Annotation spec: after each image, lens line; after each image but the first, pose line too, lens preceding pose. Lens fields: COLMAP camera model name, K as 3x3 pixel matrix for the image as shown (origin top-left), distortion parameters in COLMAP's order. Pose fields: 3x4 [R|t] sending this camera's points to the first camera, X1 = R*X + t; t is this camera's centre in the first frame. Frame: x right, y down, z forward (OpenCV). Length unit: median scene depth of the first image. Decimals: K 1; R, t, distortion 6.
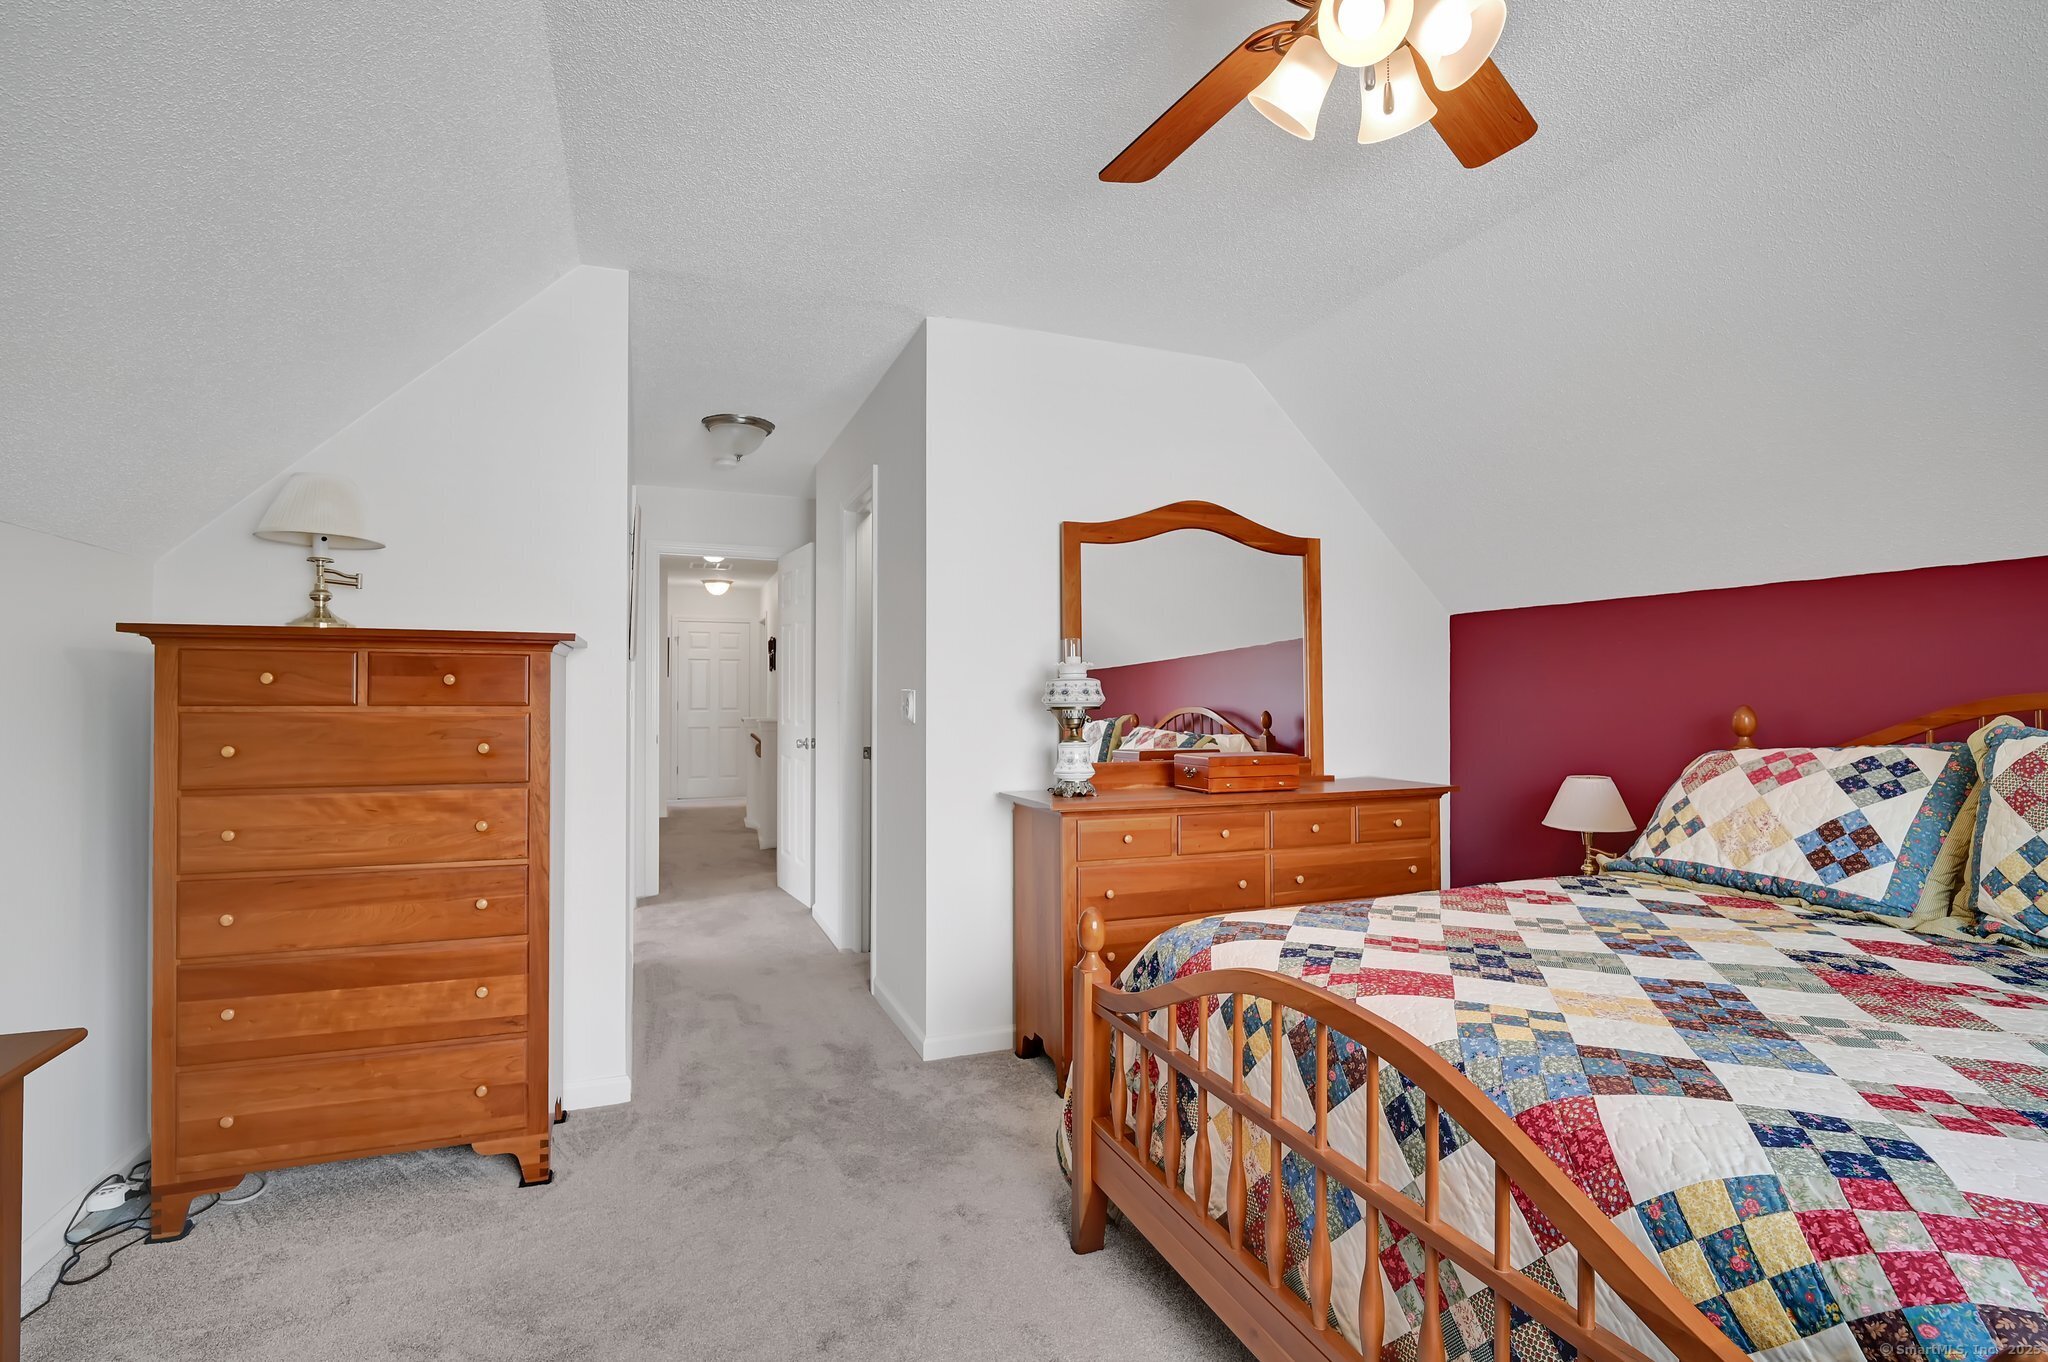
lens RADIAL K [[996.9, 0, 1054.0], [0, 996.9, 692.8], [0, 0, 1]] dist [0.002207, 0.000148]
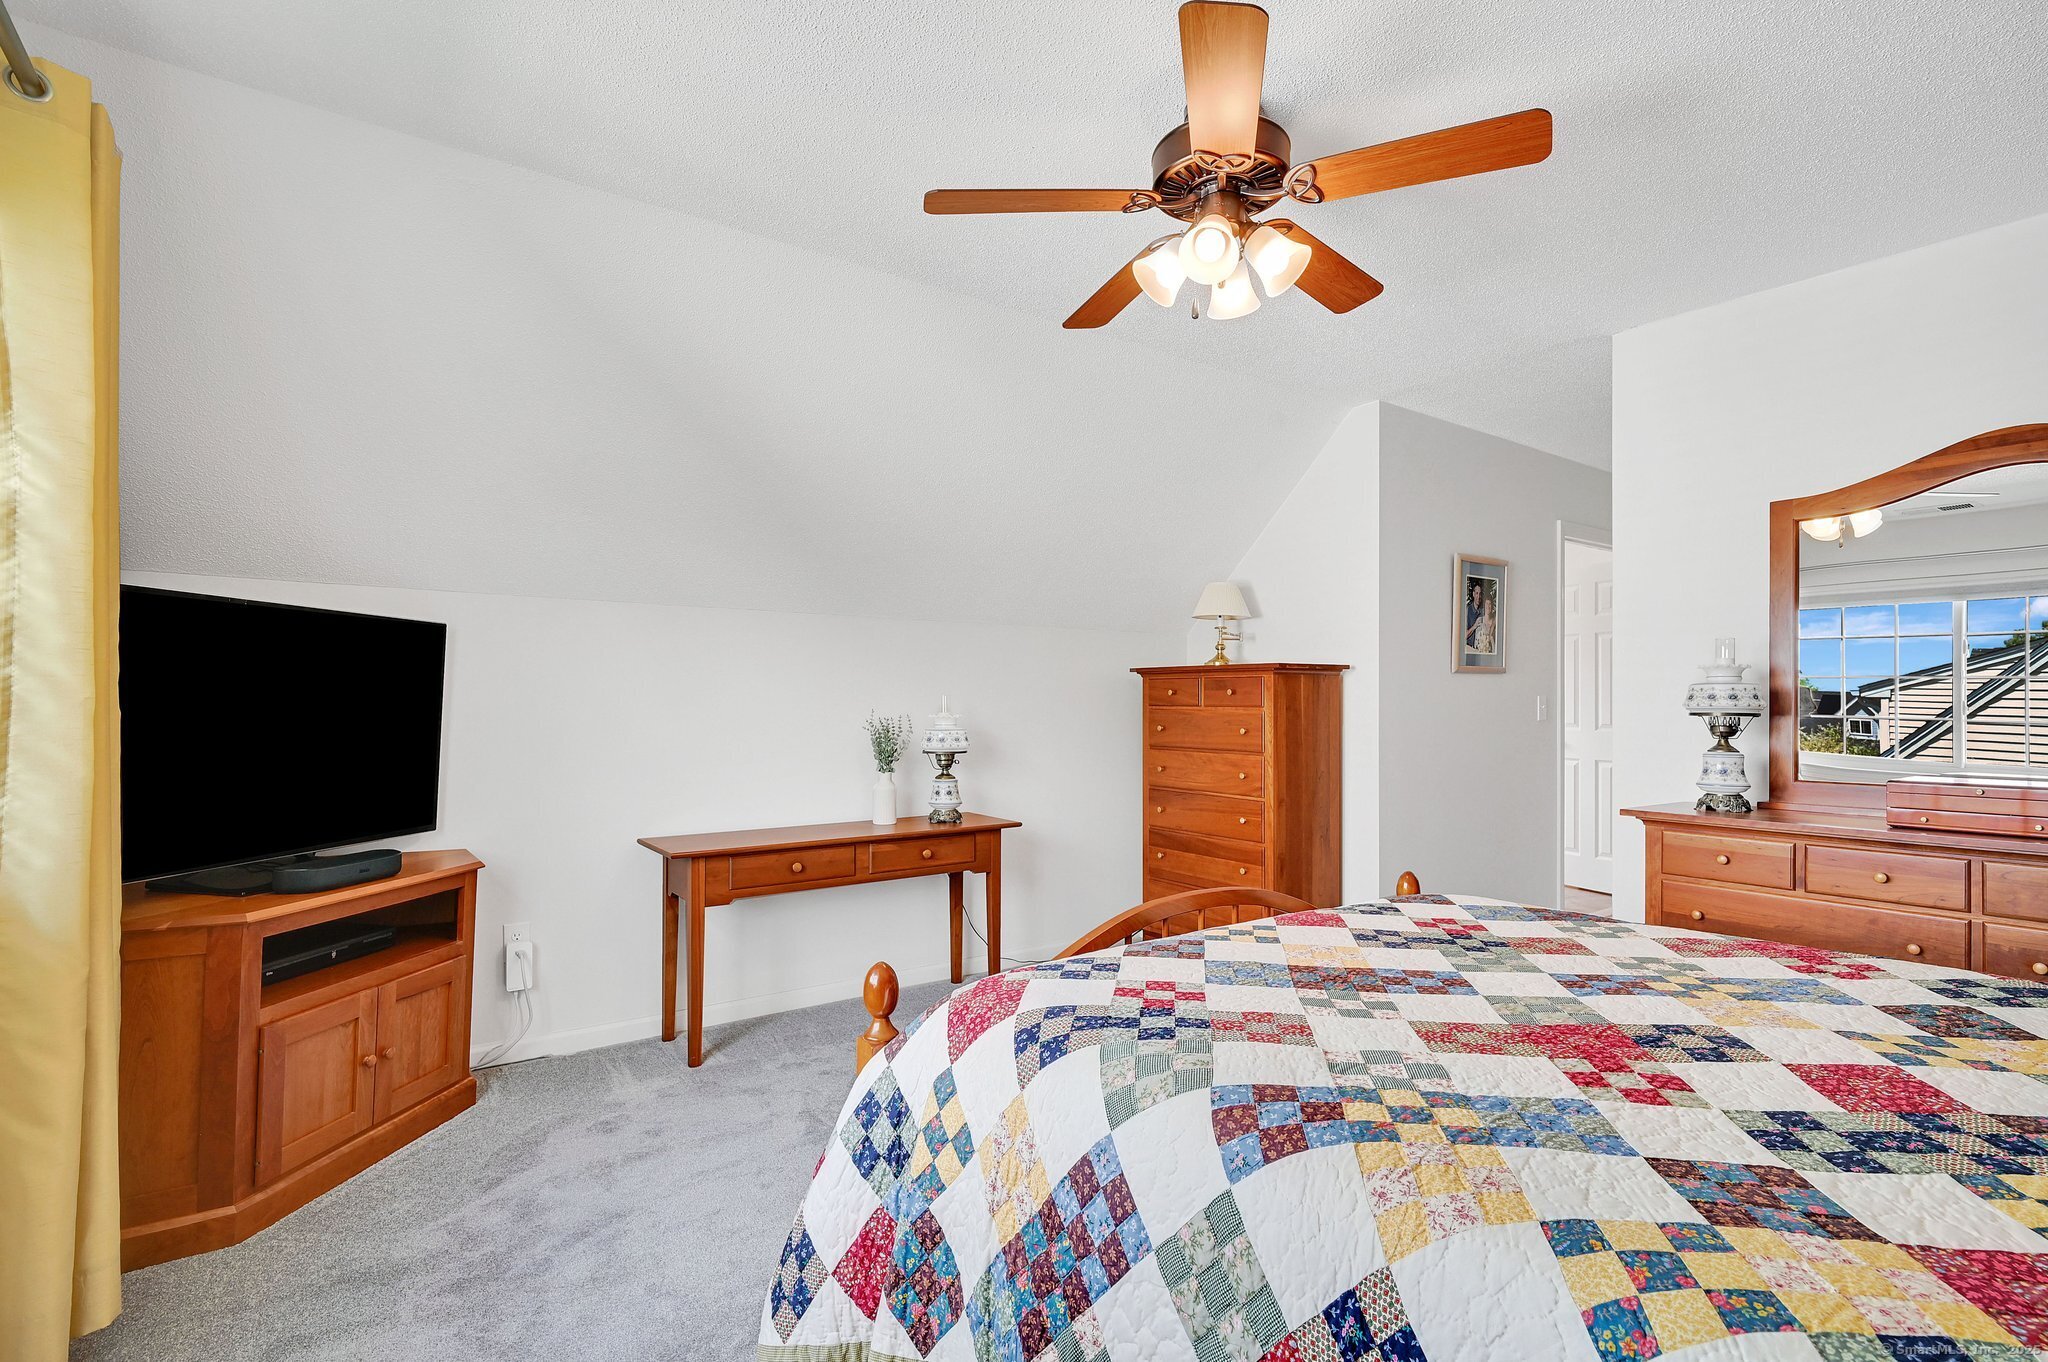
lens RADIAL K [[996.9, 0, 1054.0], [0, 996.9, 692.8], [0, 0, 1]] dist [0.002207, 0.000148]
pose [[0.264109, -0.008513, -0.964455, 1.079535], [0.005918, 0.999957, -0.007206, -0.001367], [0.964475, -0.003805, 0.264148, 0.234920]]
